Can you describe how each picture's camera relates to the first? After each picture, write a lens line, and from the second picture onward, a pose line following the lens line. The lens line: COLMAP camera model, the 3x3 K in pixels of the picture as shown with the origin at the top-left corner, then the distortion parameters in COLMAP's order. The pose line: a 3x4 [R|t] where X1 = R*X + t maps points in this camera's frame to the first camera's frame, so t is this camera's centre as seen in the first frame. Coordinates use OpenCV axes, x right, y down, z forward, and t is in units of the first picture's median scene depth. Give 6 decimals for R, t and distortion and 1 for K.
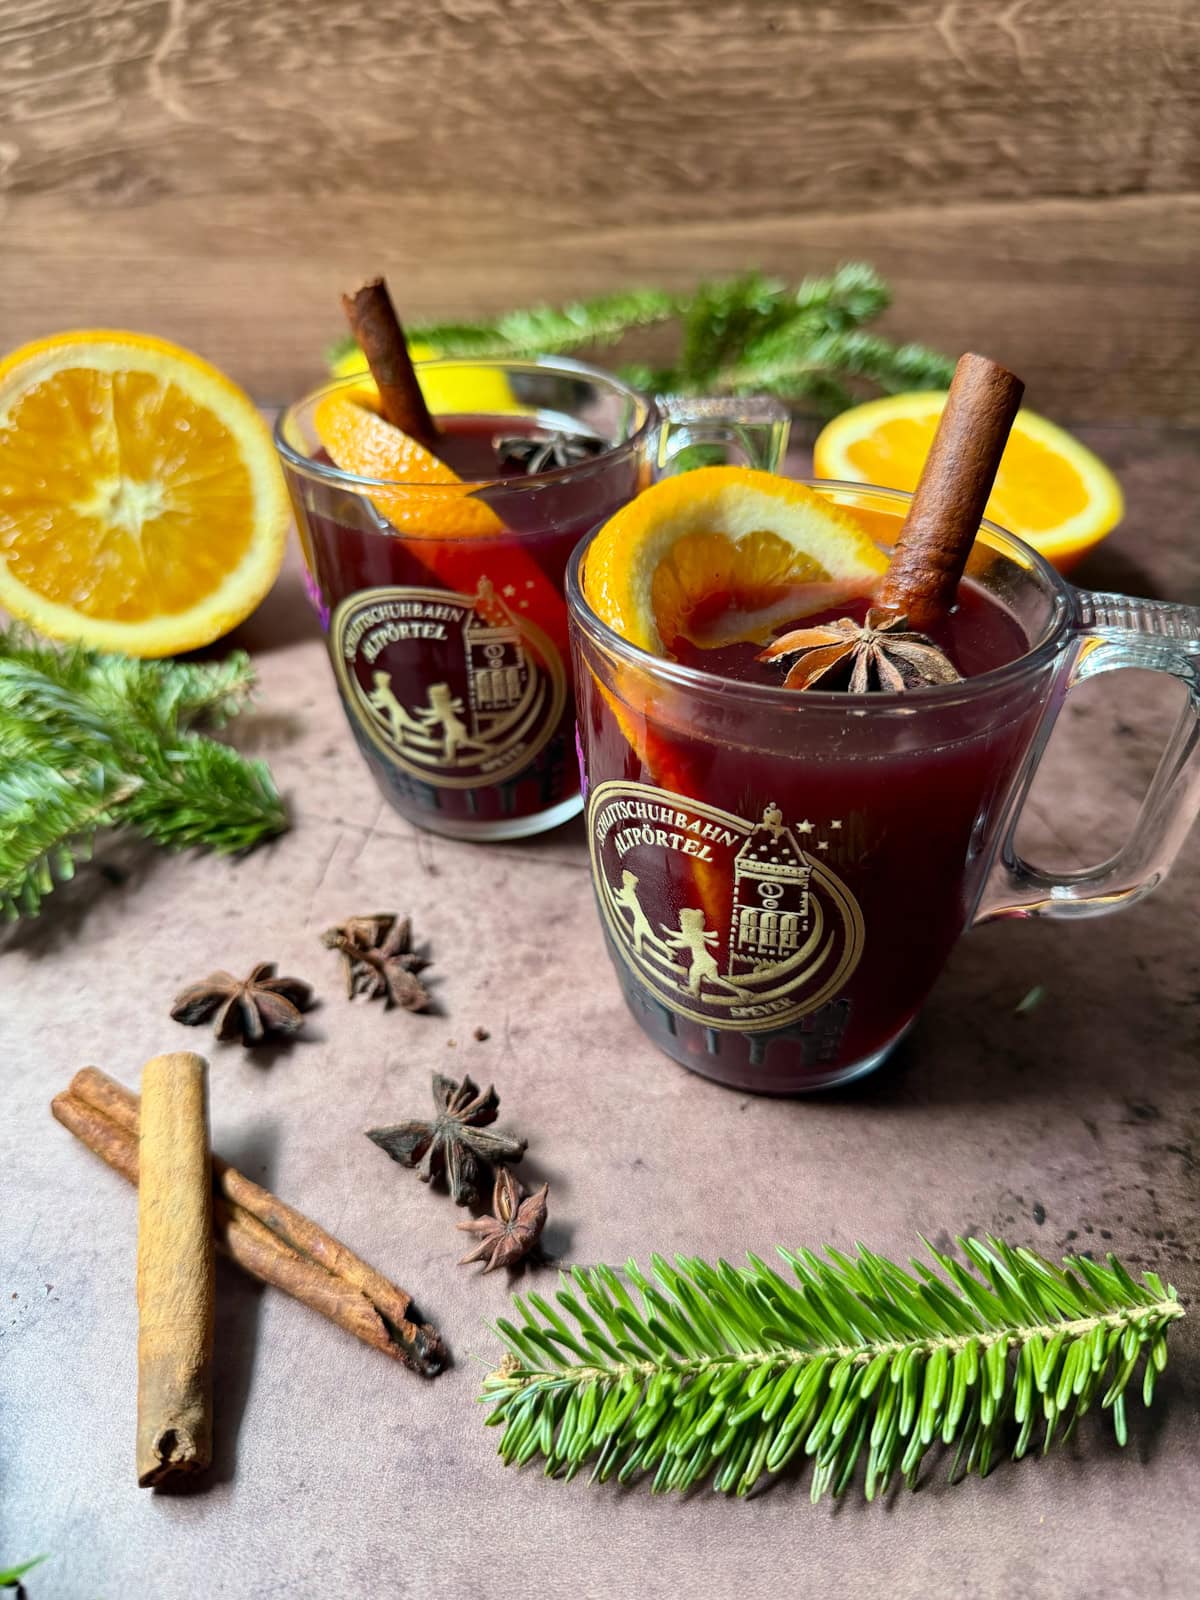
lens RADIAL K [[1140.4, 0, 599.6], [0, 1140.4, 873.8], [0, 0, 1]] dist [-0.002217, -0.108876]
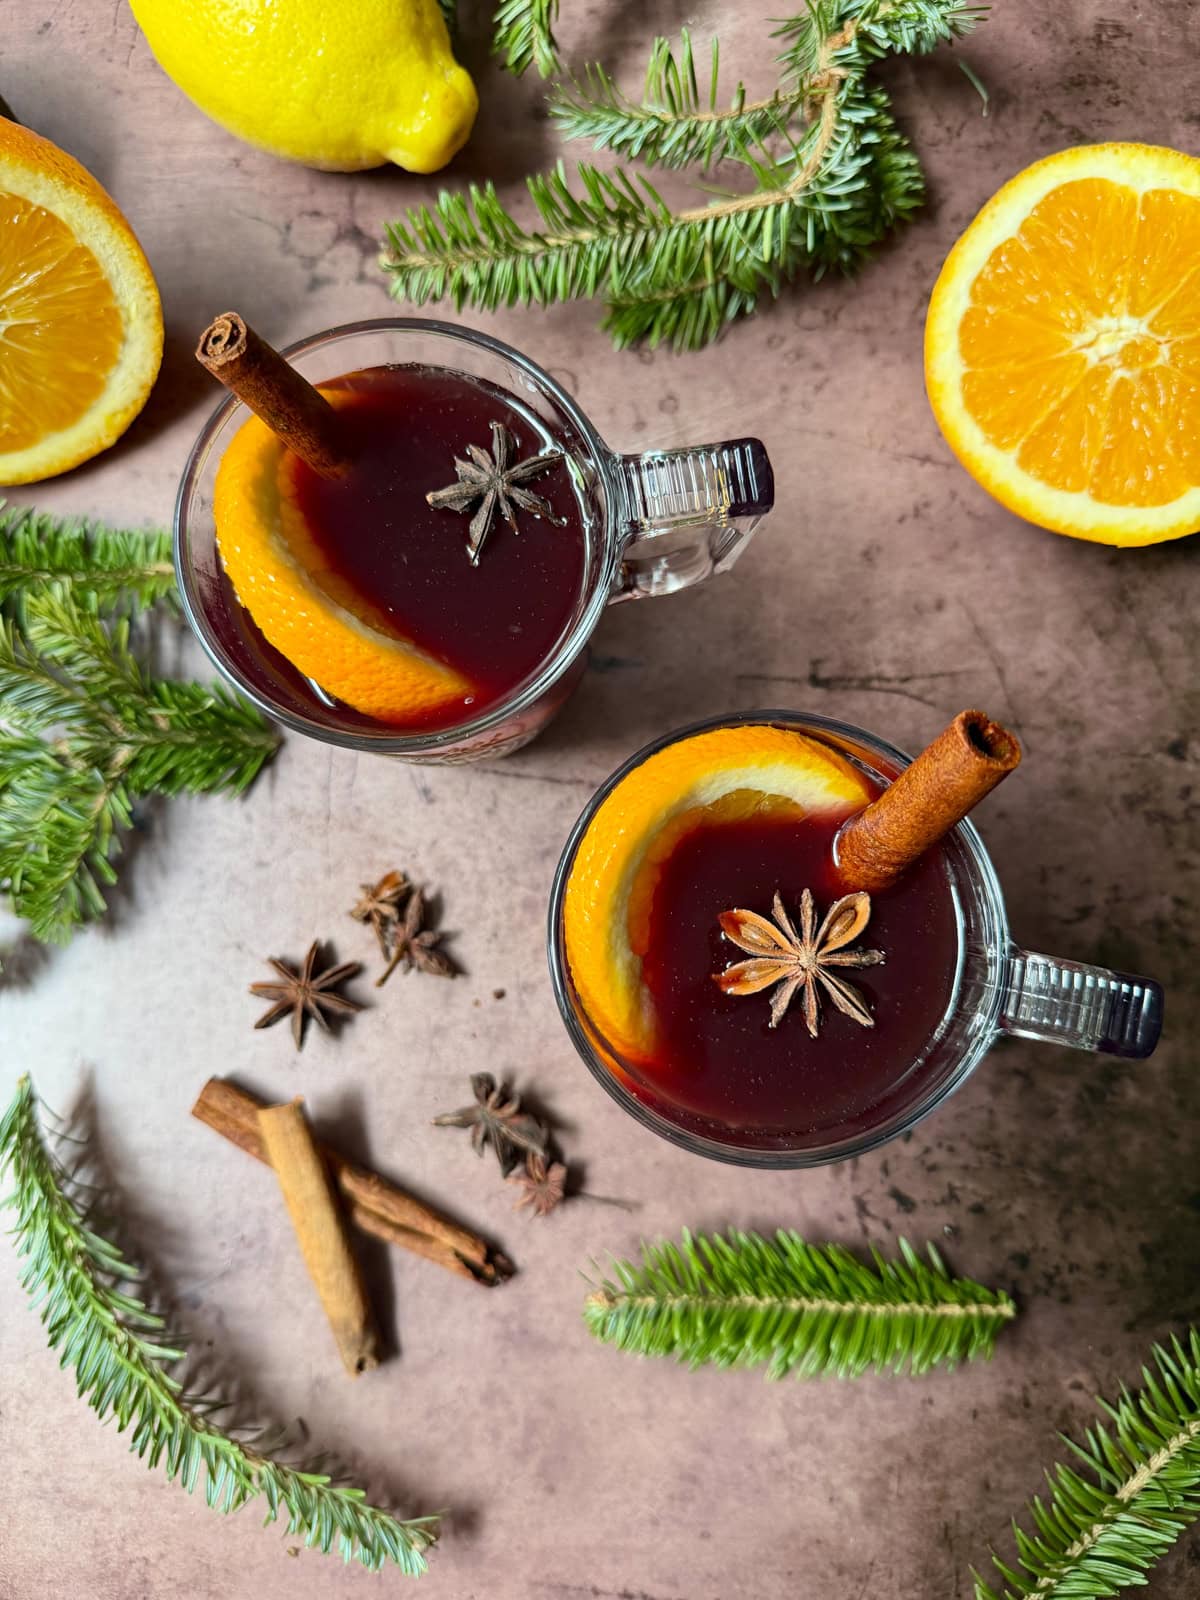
lens RADIAL K [[1149.7, 0, 603.2], [0, 1149.7, 746.4], [0, 0, 1]] dist [-0.056805, 0.029363]
pose [[0.998051, -0.062378, 0.001788, 0.026344], [0.043499, 0.715955, 0.696790, -0.934104], [-0.044744, -0.695354, 0.717273, 0.279581]]
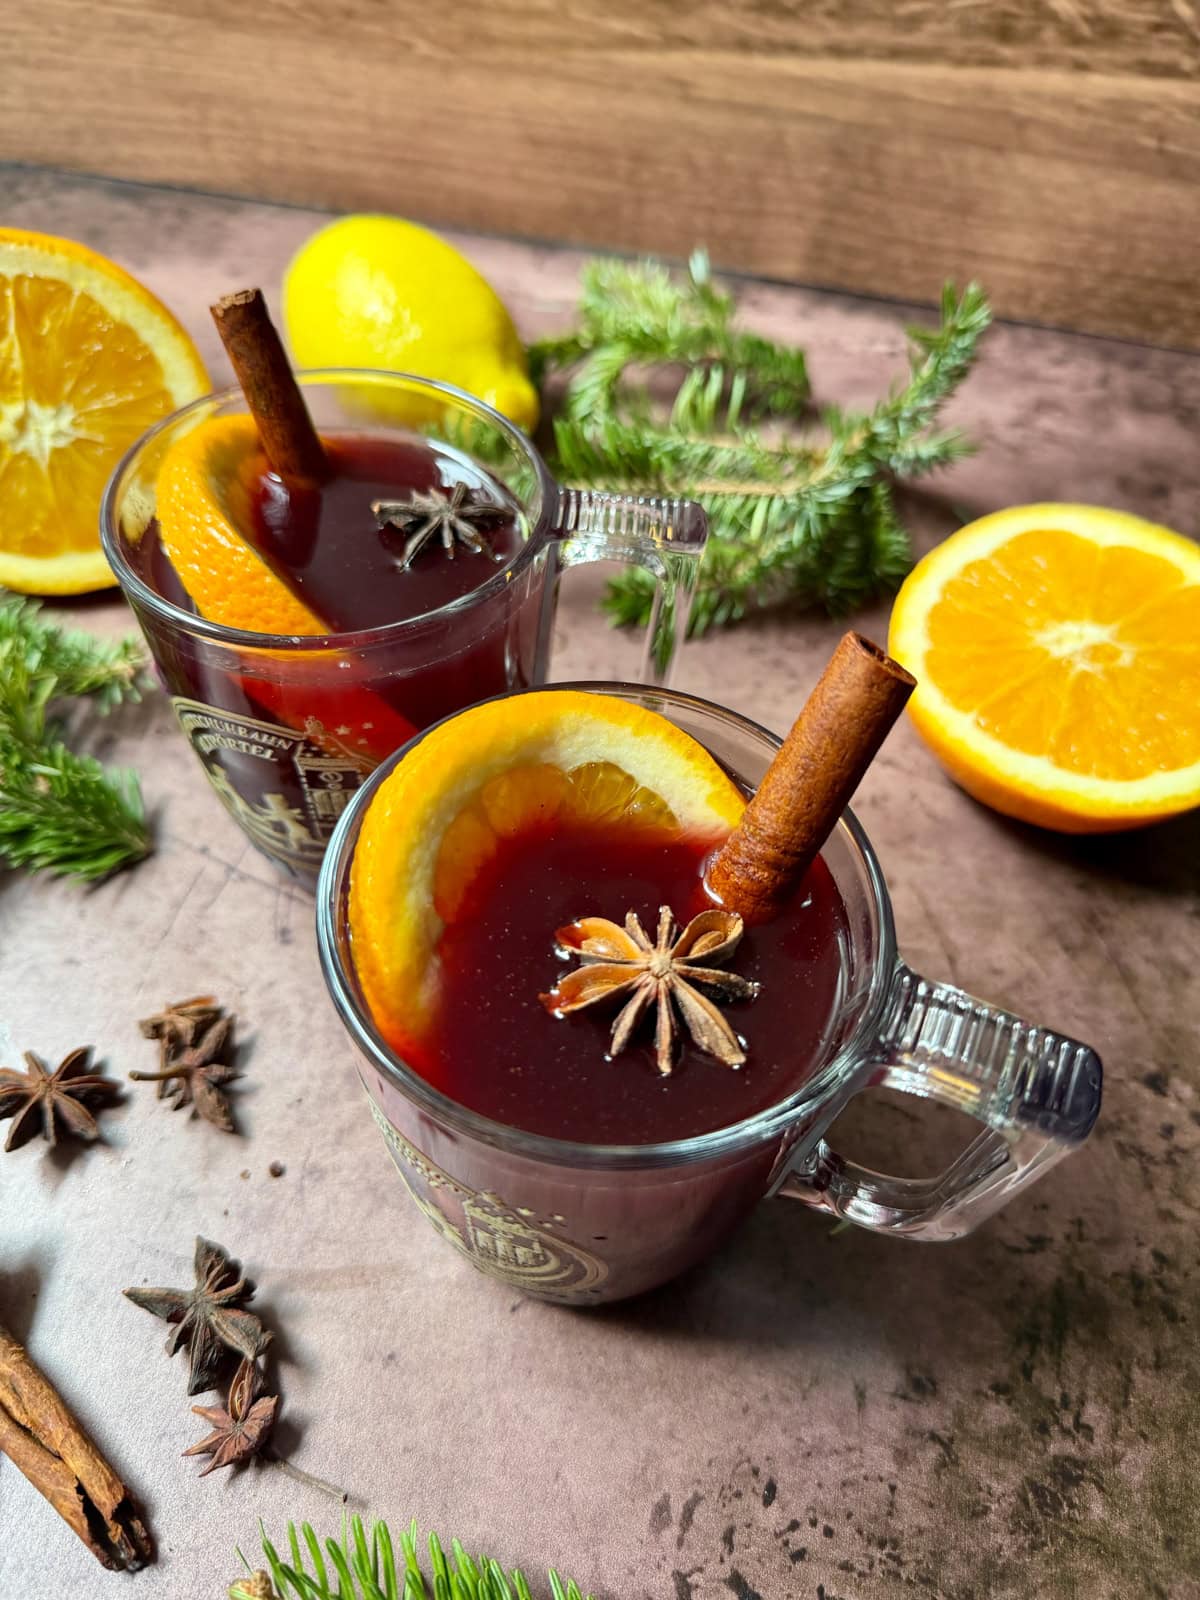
lens RADIAL K [[1149.1, 0, 597.8], [0, 1149.1, 841.9], [0, 0, 1]] dist [-0.050108, -0.001957]
pose [[0.986563, 0.155777, -0.049256, 0.173348], [-0.140891, 0.963828, 0.226241, -0.391876], [0.082718, -0.216261, 0.972825, 0.129793]]
